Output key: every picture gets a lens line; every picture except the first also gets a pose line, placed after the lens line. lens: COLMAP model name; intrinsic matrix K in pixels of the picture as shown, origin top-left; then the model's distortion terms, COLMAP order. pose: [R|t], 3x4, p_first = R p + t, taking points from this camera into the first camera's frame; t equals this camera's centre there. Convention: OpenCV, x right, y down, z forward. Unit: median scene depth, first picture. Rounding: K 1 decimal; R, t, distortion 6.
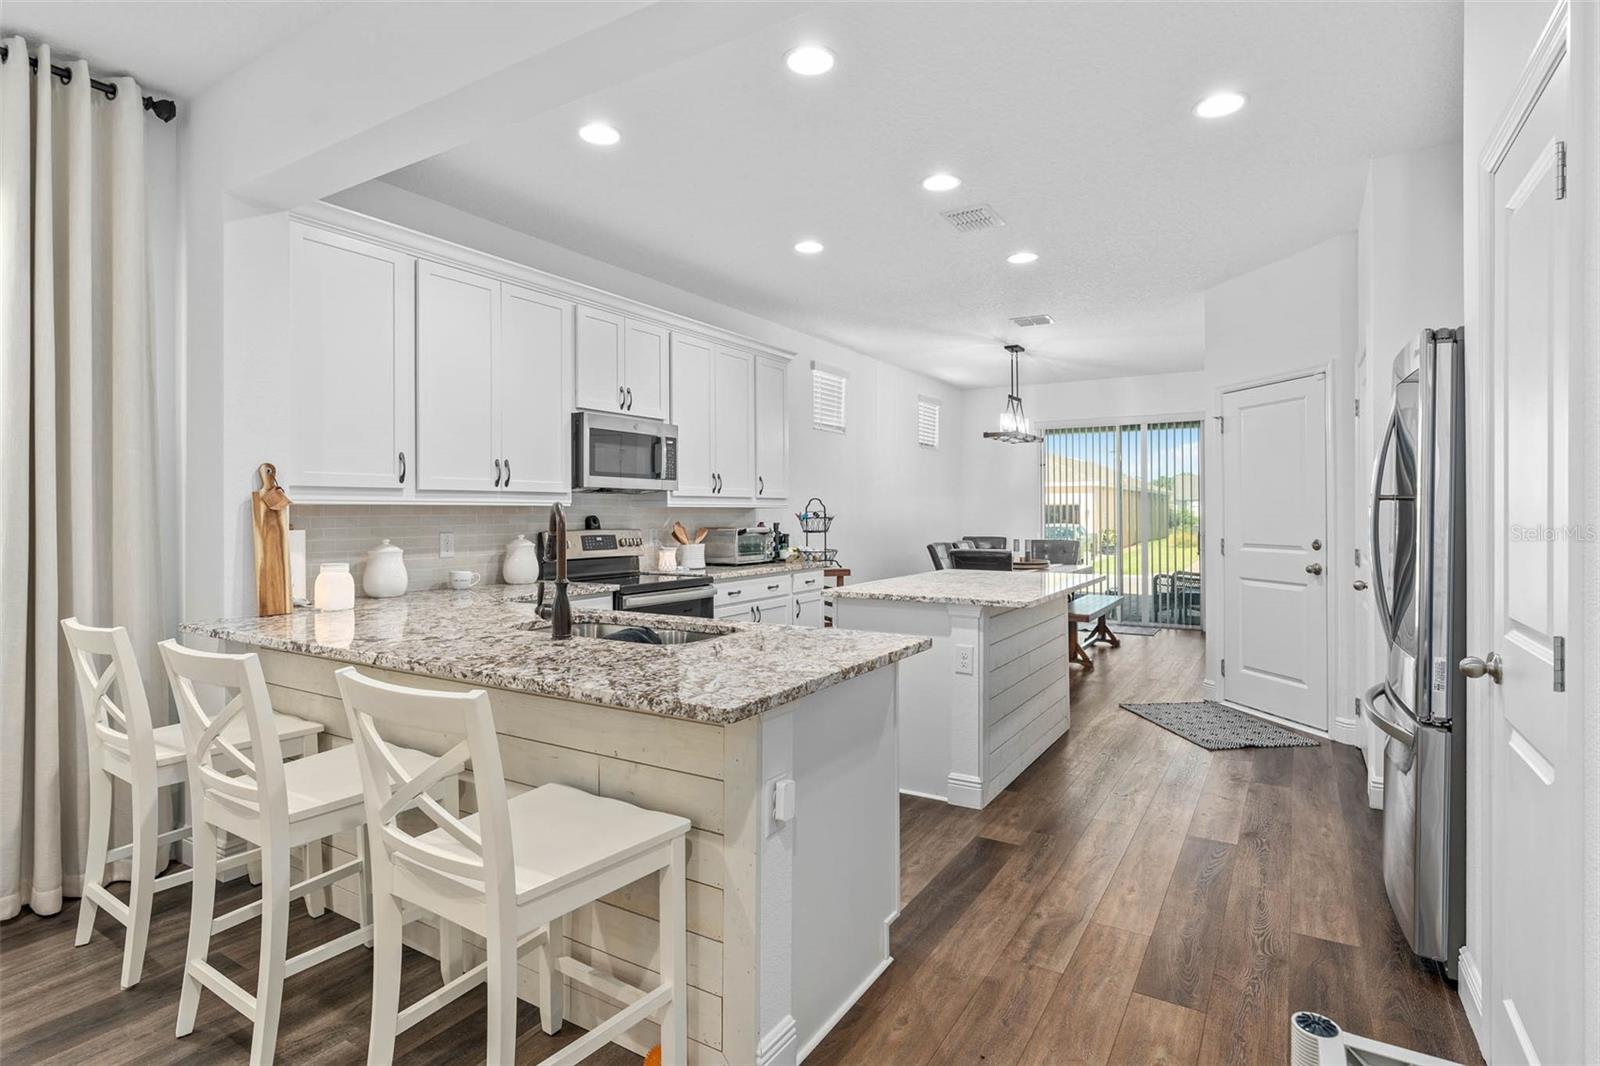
lens RADIAL K [[810.9, 0, 799.0], [0, 810.9, 512.6], [0, 0, 1]] dist [-0.000150, -0.000051]
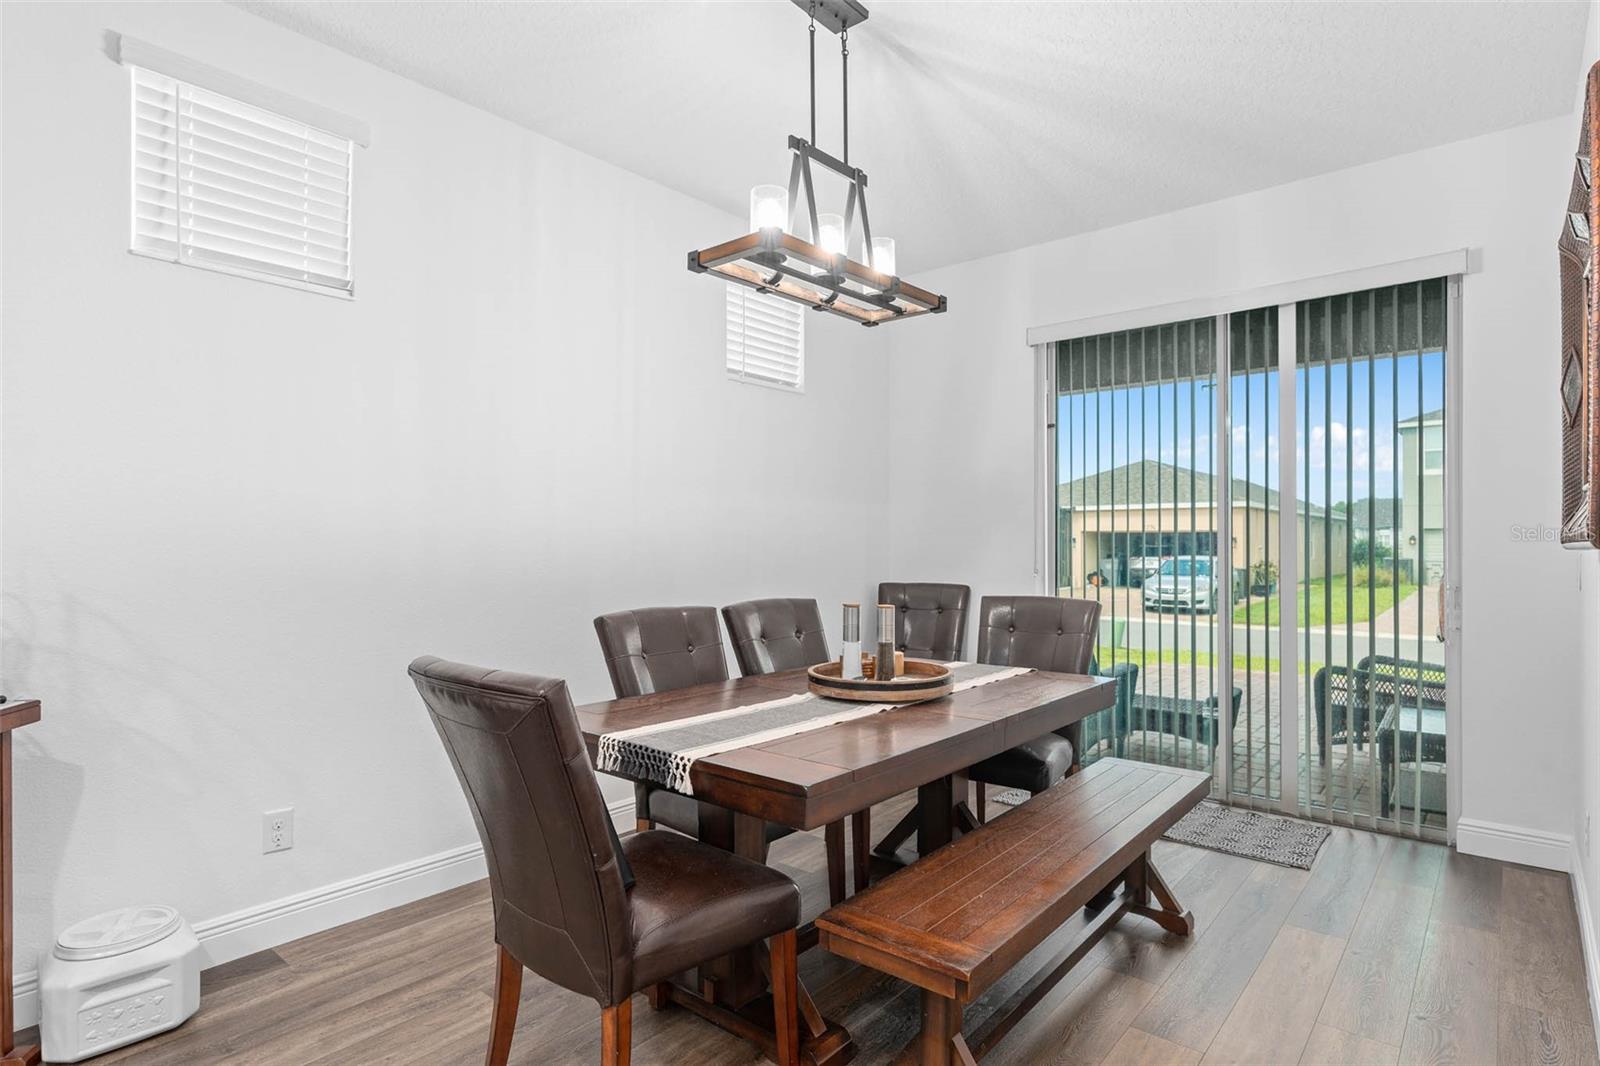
lens RADIAL K [[833.6, 0, 800.0], [0, 833.6, 533.0], [0, 0, 1]] dist [-0.000868, -0.000195]
pose [[0.988439, -0.001104, -0.151617, 0.270244], [-0.000615, 0.999936, -0.011287, 0.007345], [0.151620, 0.011250, 0.988375, 0.599100]]
